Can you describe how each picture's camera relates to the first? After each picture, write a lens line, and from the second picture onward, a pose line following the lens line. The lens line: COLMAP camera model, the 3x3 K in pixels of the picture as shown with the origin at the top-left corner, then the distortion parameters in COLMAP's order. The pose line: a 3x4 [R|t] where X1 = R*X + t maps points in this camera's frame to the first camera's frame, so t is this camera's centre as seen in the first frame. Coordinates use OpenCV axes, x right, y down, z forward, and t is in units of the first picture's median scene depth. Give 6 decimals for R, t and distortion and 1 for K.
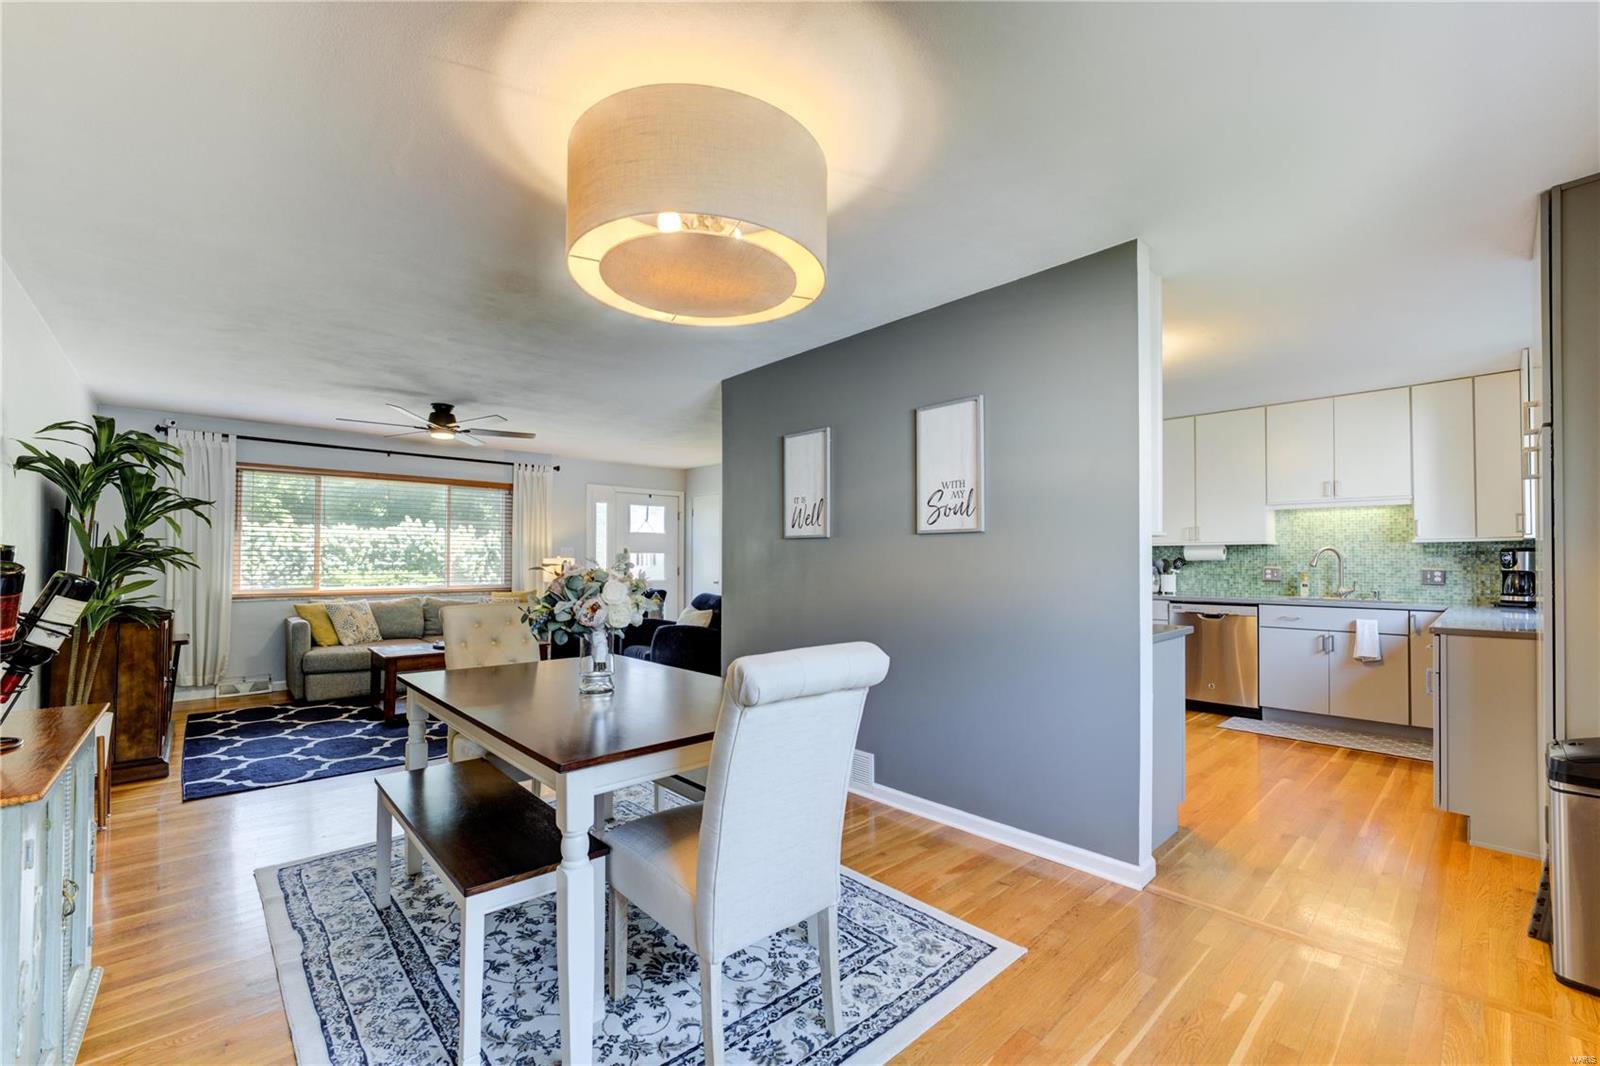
lens RADIAL K [[672.5, 0, 772.2], [0, 672.5, 547.4], [0, 0, 1]] dist [-0.010790, 0.002368]
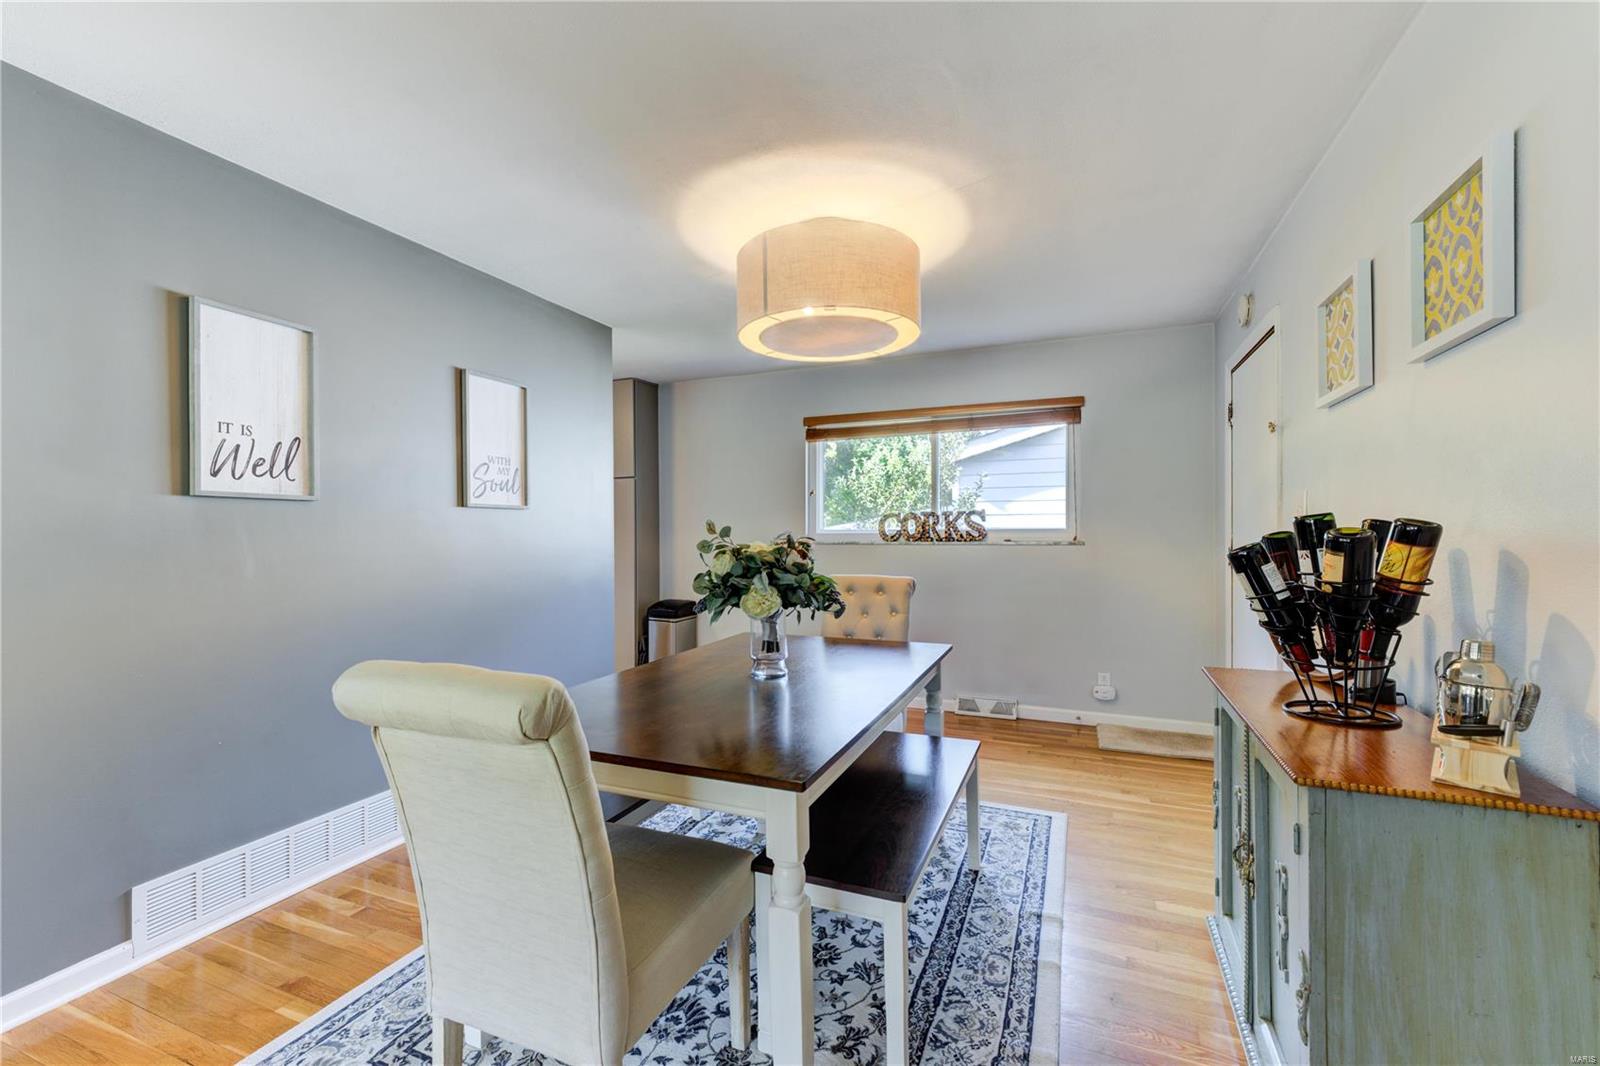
lens RADIAL K [[672.5, 0, 797.3], [0, 672.5, 539.8], [0, 0, 1]] dist [-0.010790, 0.002368]
pose [[-0.449319, -0.006873, 0.893345, -0.759071], [-0.011949, 0.999927, 0.001683, 0.016965], [-0.893292, -0.009919, -0.449368, 0.953053]]
